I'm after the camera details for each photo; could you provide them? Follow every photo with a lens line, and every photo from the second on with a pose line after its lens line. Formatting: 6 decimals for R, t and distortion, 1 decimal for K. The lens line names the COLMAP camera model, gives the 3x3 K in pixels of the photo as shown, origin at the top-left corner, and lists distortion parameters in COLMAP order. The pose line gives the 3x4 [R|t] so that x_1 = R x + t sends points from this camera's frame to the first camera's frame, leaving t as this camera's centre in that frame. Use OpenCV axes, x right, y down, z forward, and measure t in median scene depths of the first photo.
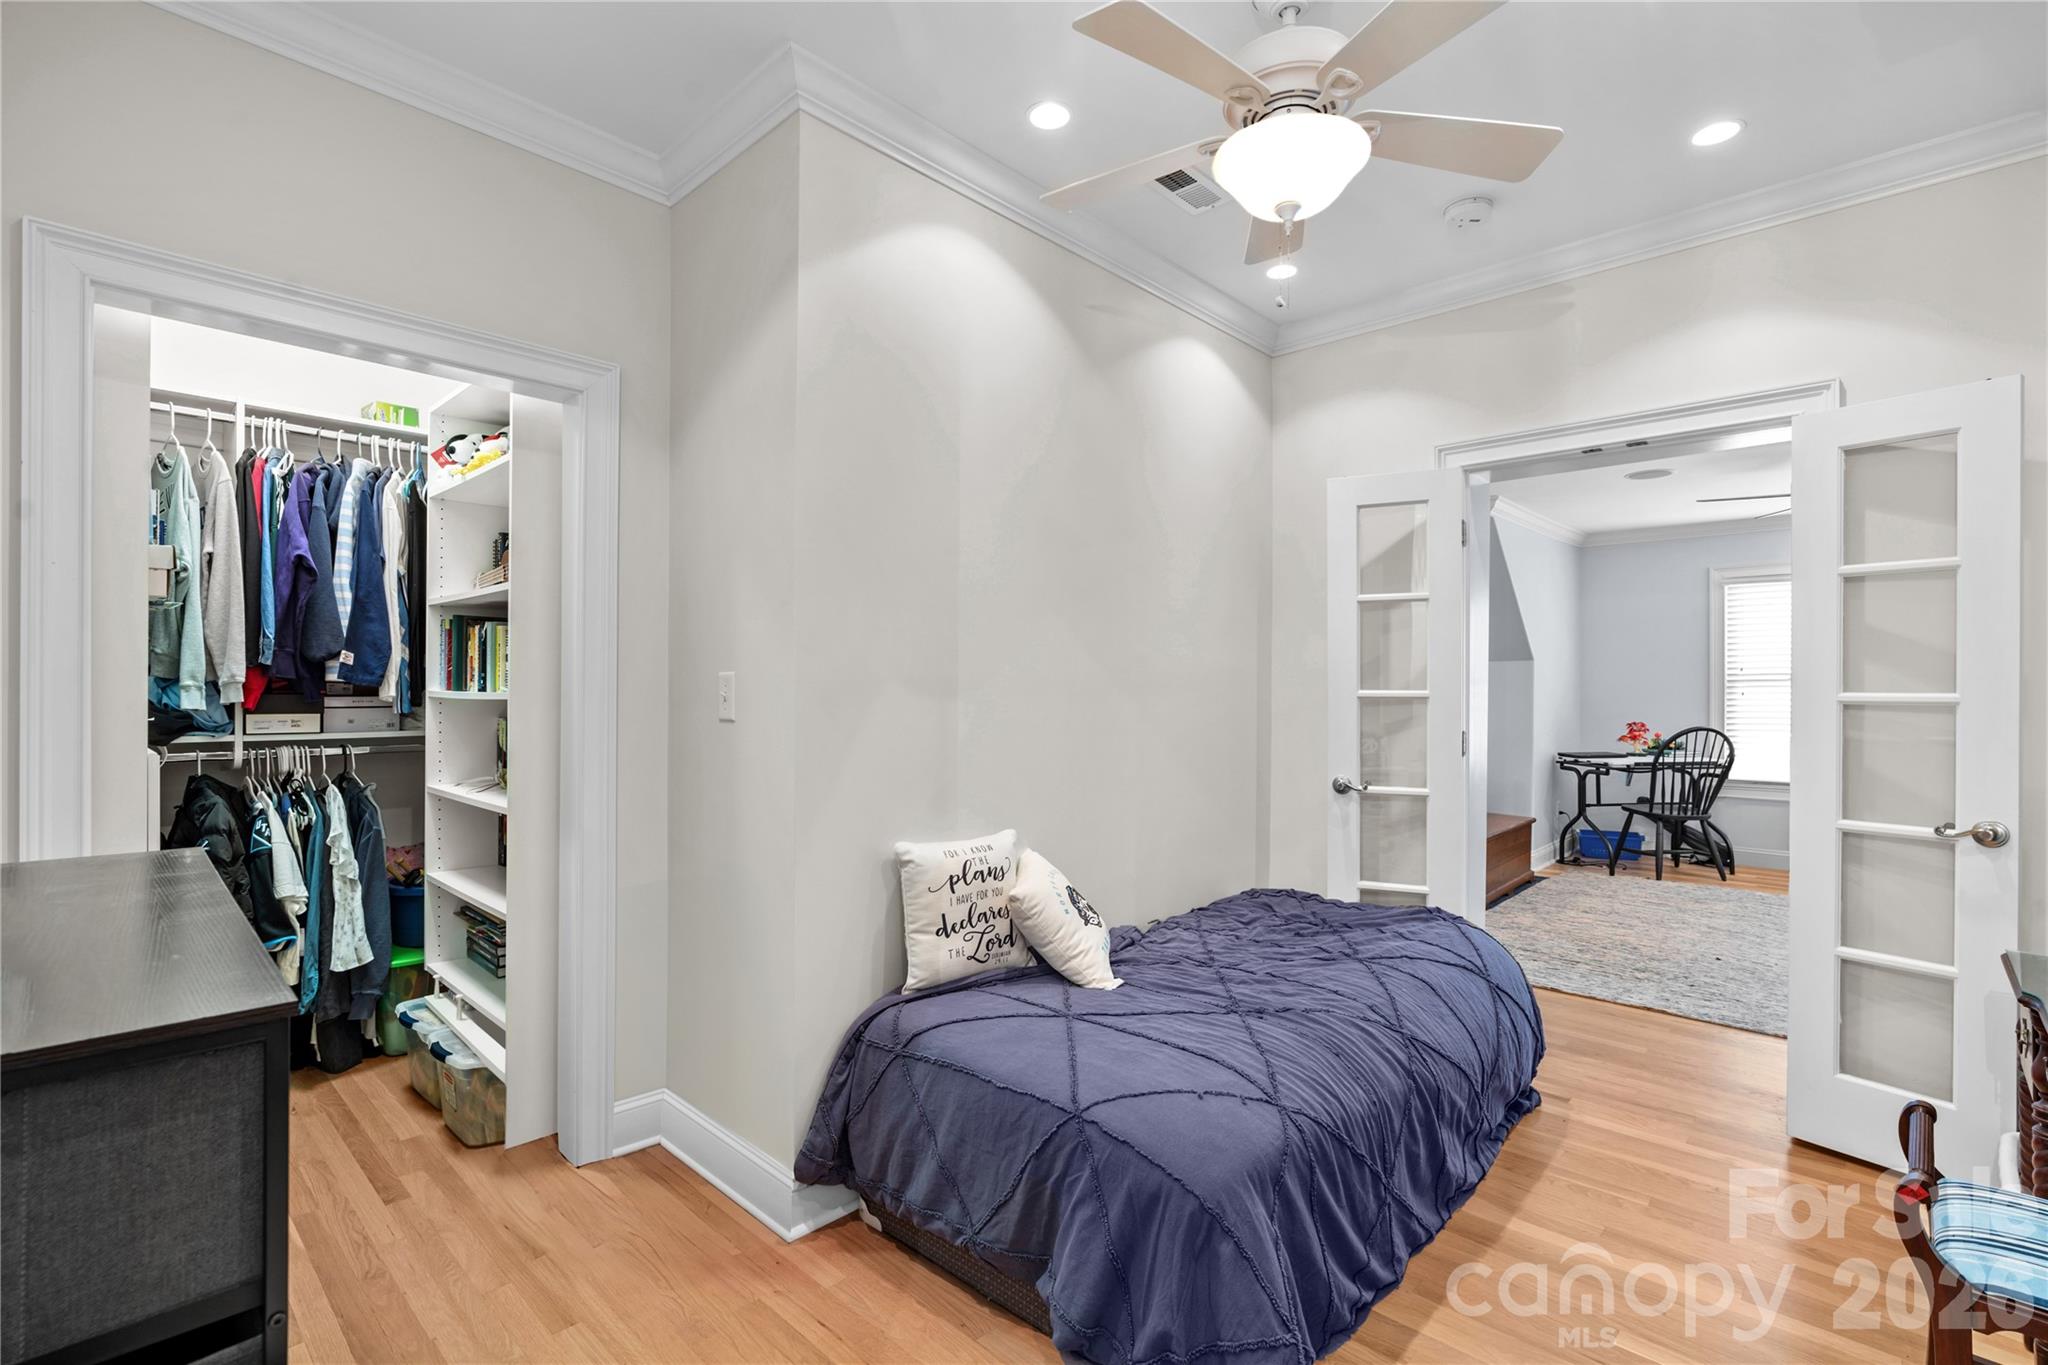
lens RADIAL K [[922.8, 0, 1023.9], [0, 922.8, 679.8], [0, 0, 1]] dist [-0.021057, 0.006831]
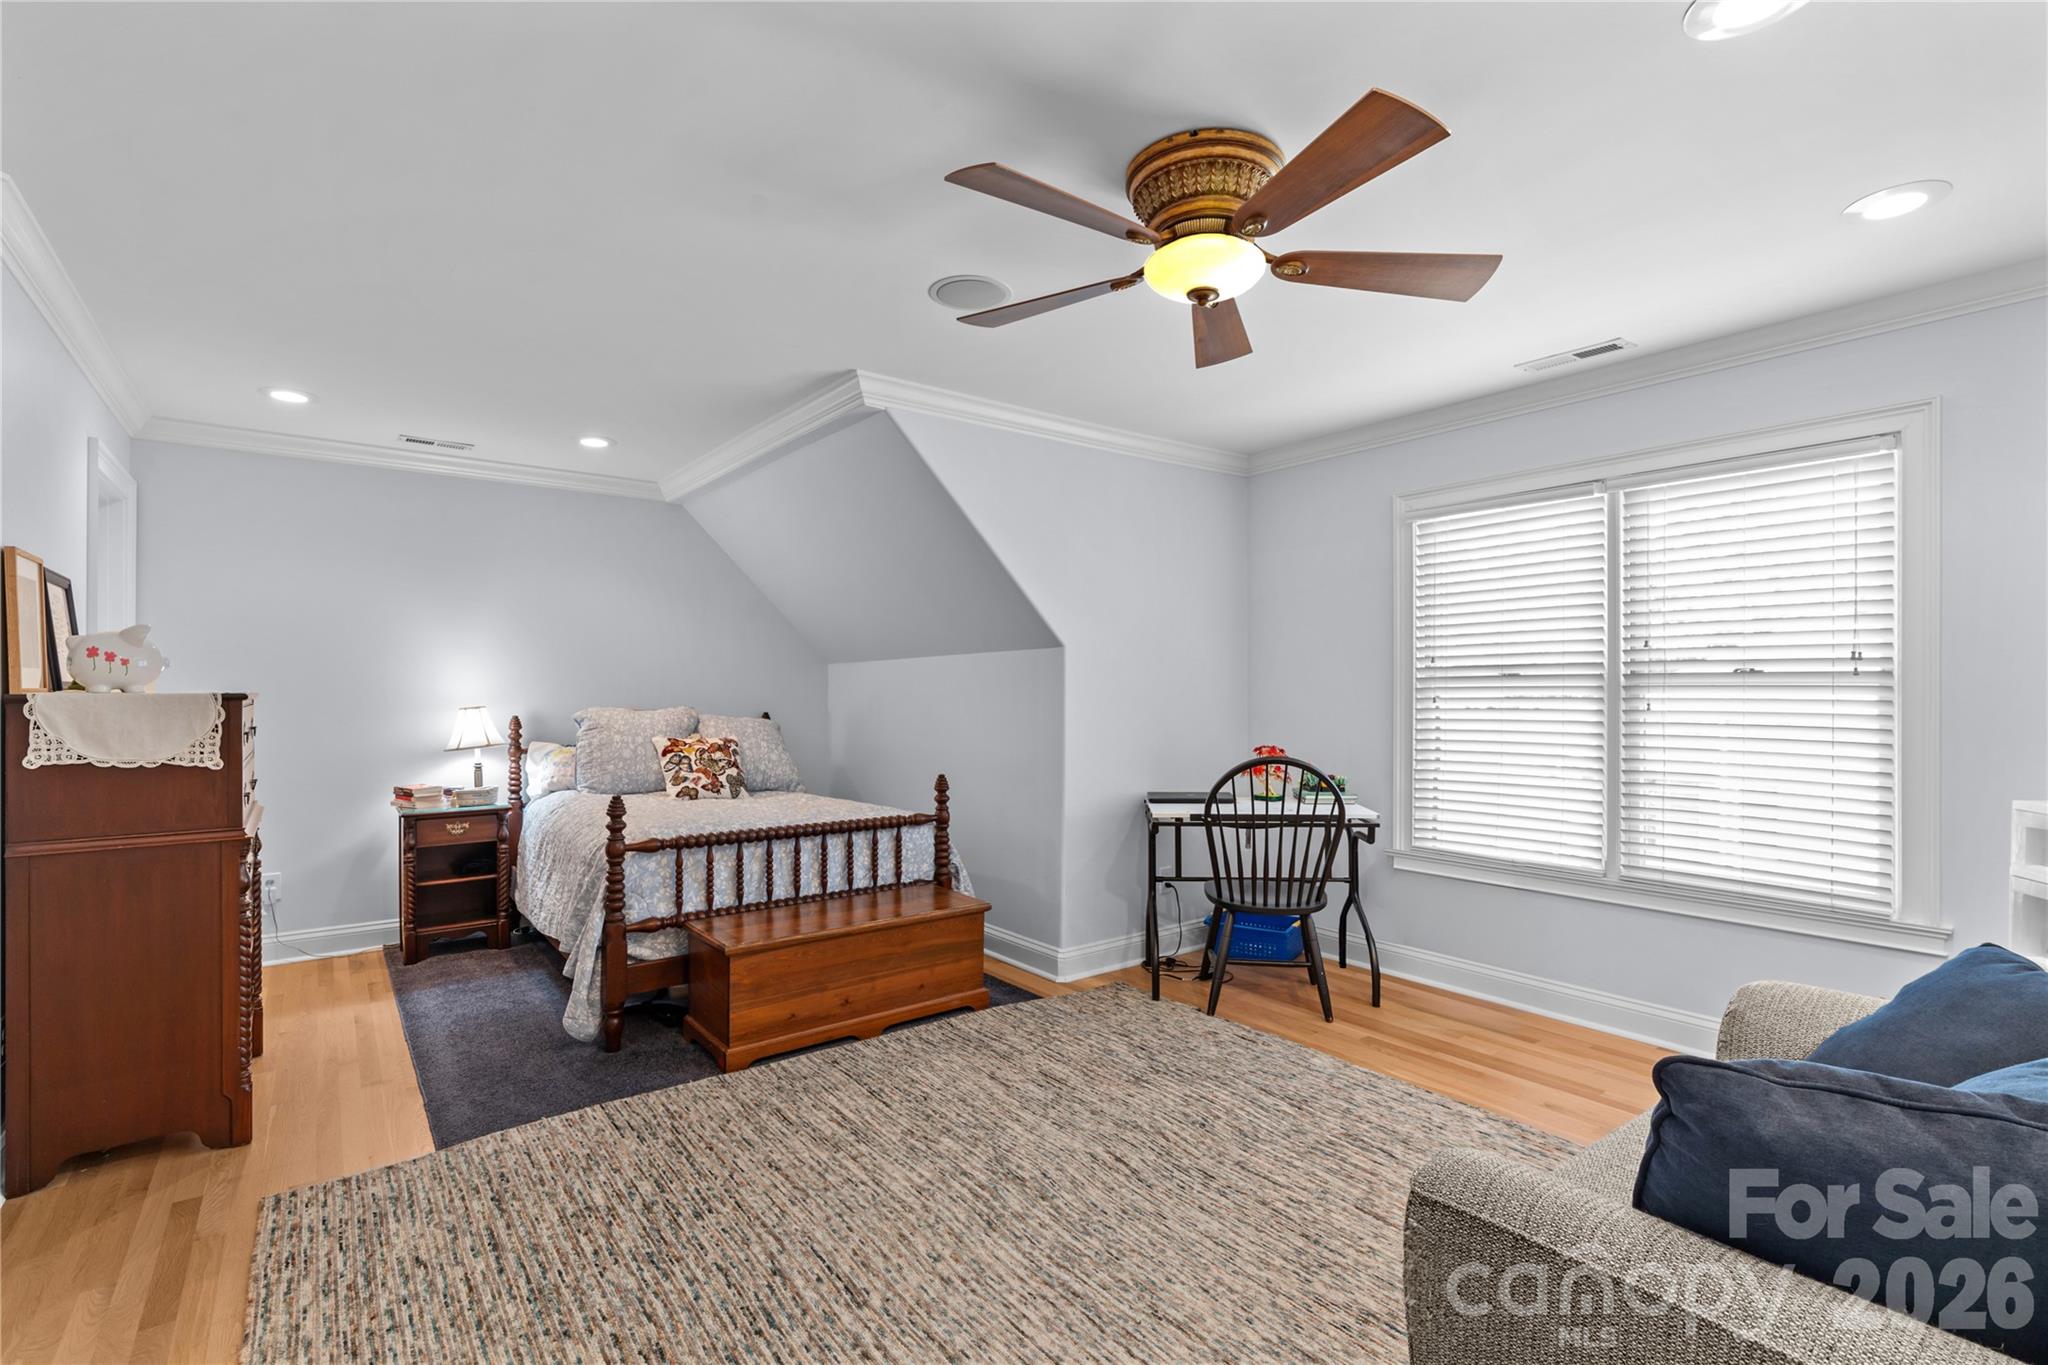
lens RADIAL K [[922.8, 0, 1023.7], [0, 922.8, 689.2], [0, 0, 1]] dist [-0.021057, 0.006831]
pose [[0.987854, 0.000111, -0.155387, 0.629838], [-0.000136, 1.000000, -0.000150, 0.008111], [0.155387, 0.000169, 0.987854, 0.372370]]
